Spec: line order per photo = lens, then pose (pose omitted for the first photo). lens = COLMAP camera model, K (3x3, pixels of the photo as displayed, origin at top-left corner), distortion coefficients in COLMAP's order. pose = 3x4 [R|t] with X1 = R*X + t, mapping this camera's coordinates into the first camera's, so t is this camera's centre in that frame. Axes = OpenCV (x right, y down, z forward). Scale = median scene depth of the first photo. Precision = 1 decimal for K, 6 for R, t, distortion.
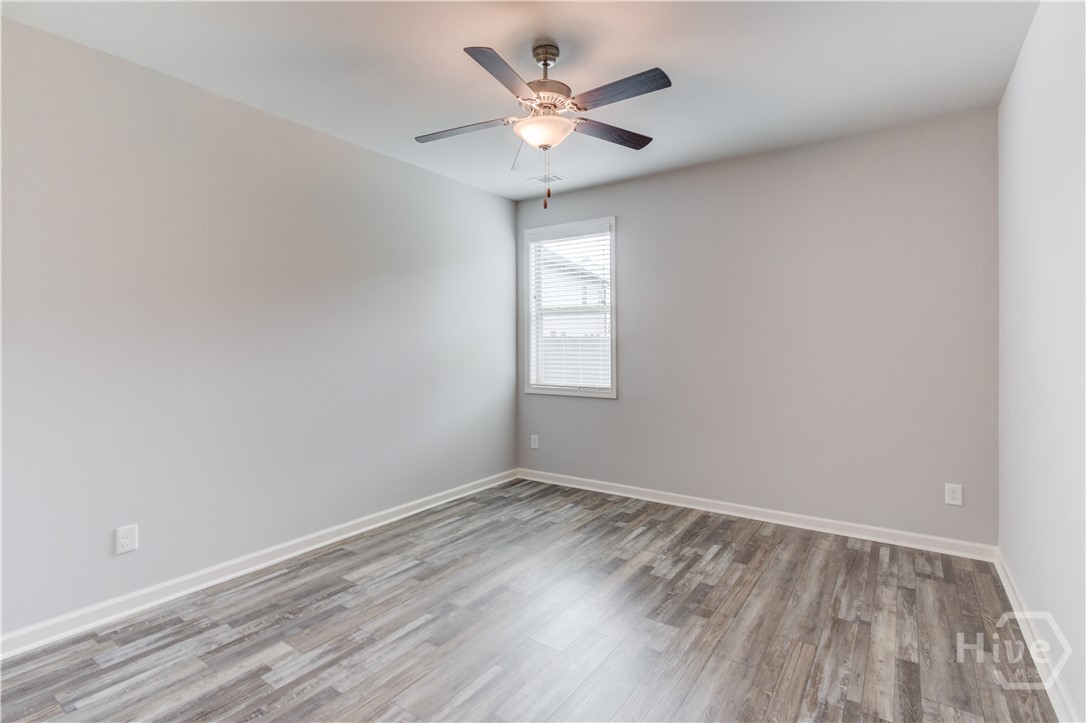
lens RADIAL K [[526.0, 0, 548.6], [0, 526.0, 355.3], [0, 0, 1]] dist [-0.000022, 0.004752]
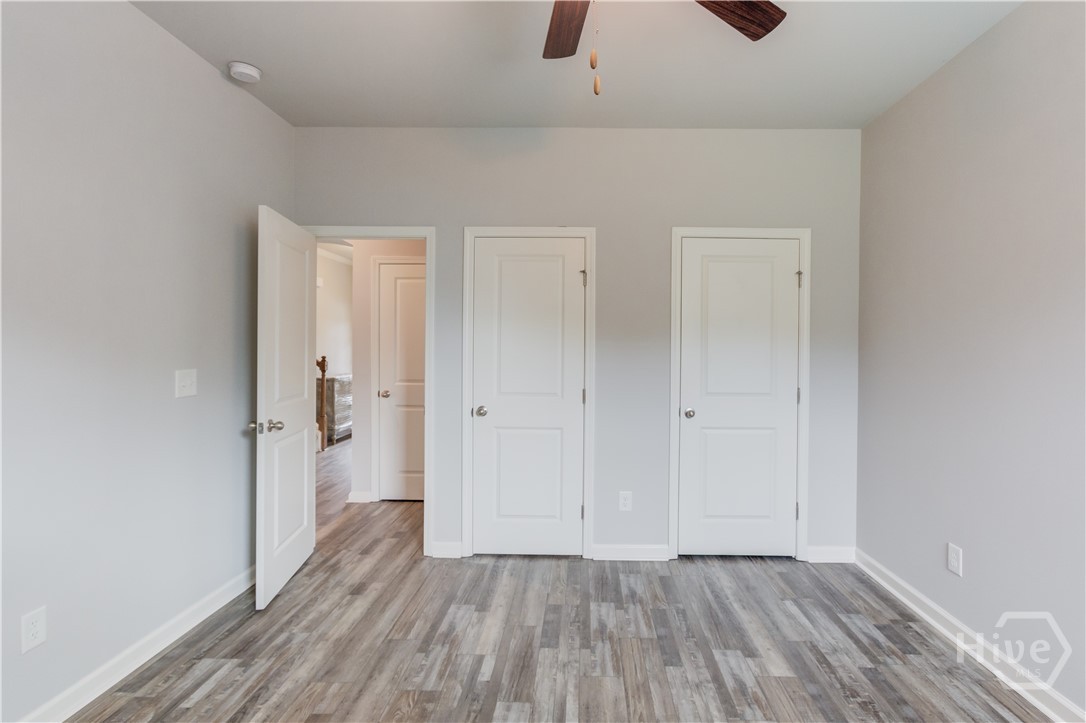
lens RADIAL K [[526.0, 0, 554.0], [0, 526.0, 359.4], [0, 0, 1]] dist [-0.000022, 0.004752]
pose [[-0.856319, 0.007517, -0.516393, 0.327675], [-0.015141, 0.999099, 0.039651, -0.037240], [0.516226, 0.041772, -0.855433, 1.577175]]
